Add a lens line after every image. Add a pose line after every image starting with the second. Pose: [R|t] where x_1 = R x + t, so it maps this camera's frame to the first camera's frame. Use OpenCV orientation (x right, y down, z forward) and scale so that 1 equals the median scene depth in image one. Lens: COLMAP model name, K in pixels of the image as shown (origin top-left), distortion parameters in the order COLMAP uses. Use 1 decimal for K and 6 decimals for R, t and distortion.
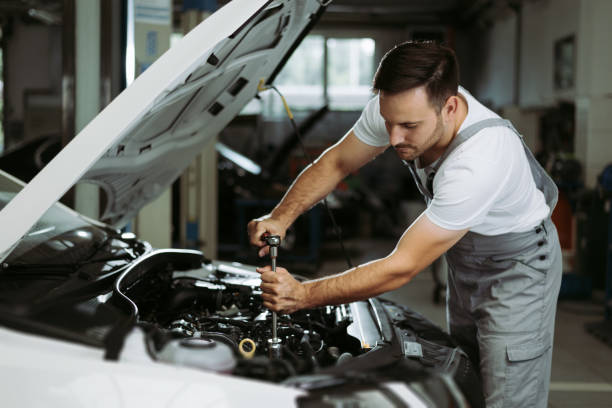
lens RADIAL K [[625.0, 0, 304.4], [0, 625.0, 185.0], [0, 0, 1]] dist [-0.005545, -0.005969]
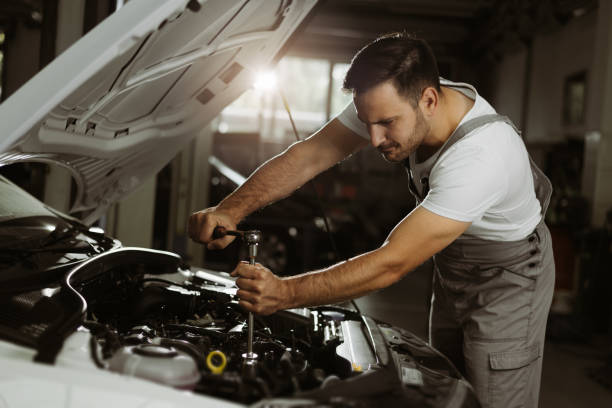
lens RADIAL K [[609.4, 0, 306.0], [0, 609.4, 204.0], [0, 0, 1]] dist [-0.004130, 0.003158]
pose [[0.997856, 0.065243, 0.005120, 0.009550], [-0.065088, 0.997539, -0.026070, 0.054473], [-0.006808, 0.025681, 0.999647, 0.151930]]
